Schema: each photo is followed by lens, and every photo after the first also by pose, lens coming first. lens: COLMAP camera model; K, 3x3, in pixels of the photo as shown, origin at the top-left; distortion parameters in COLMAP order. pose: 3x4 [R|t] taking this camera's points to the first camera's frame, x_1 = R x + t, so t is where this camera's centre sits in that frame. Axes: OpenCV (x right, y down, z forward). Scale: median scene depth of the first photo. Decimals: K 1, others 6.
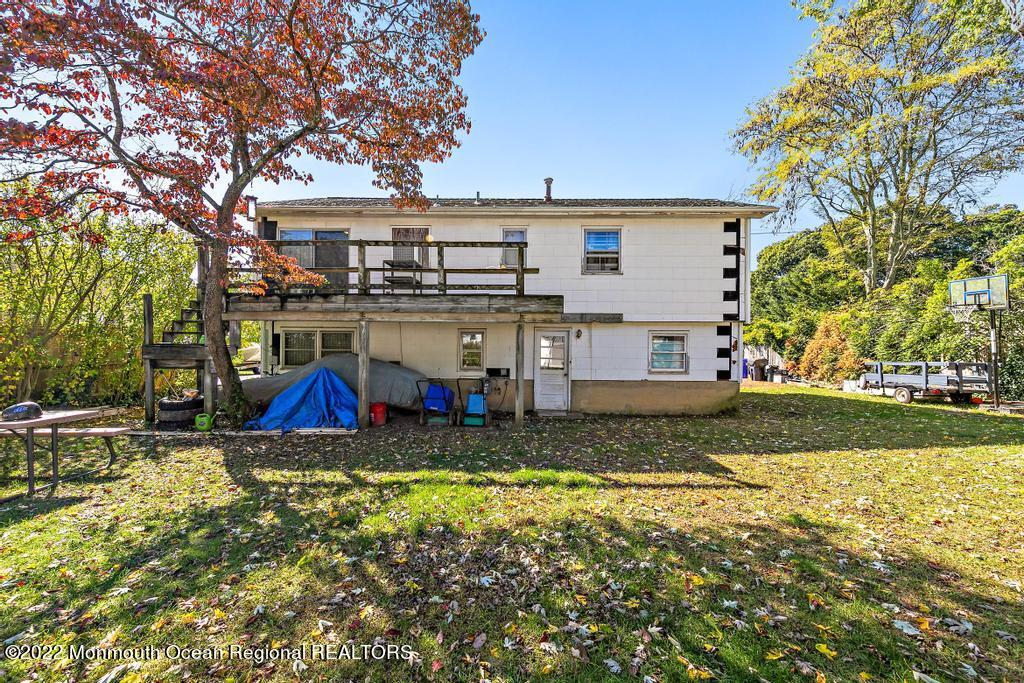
lens RADIAL K [[401.2, 0, 512.0], [0, 401.2, 340.7], [0, 0, 1]] dist [0.001044, -0.000067]
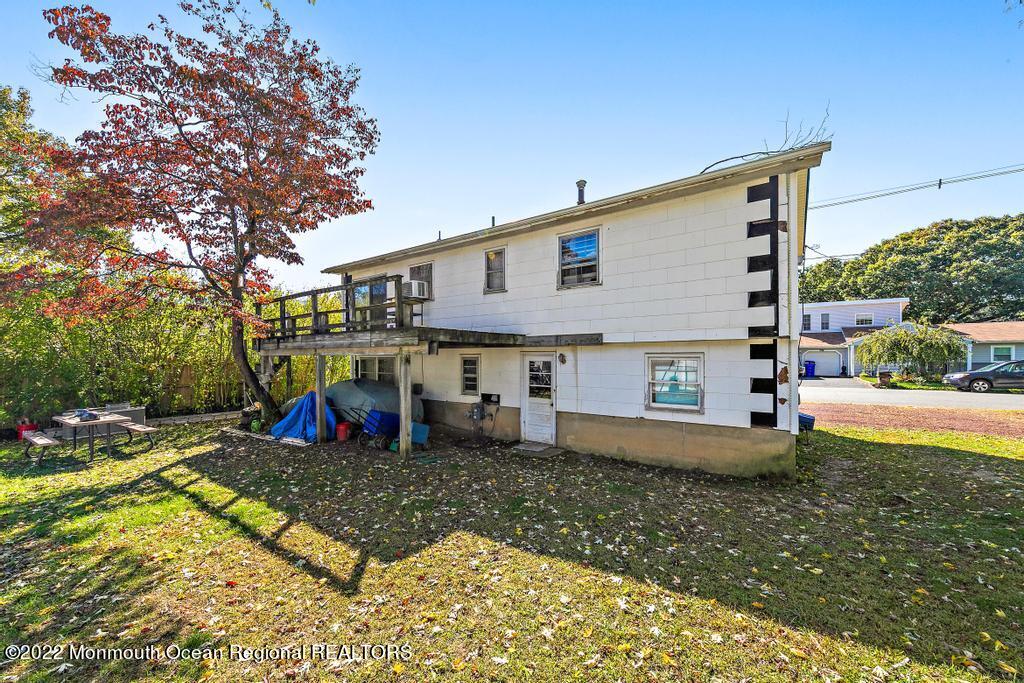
lens RADIAL K [[387.2, 0, 512.6], [0, 387.2, 349.2], [0, 0, 1]] dist [0.002828, 0.000082]
pose [[0.822669, -0.021455, -0.568115, 0.565572], [0.018829, 0.999768, -0.010492, -0.030847], [0.568208, -0.002066, 0.822882, 0.256122]]
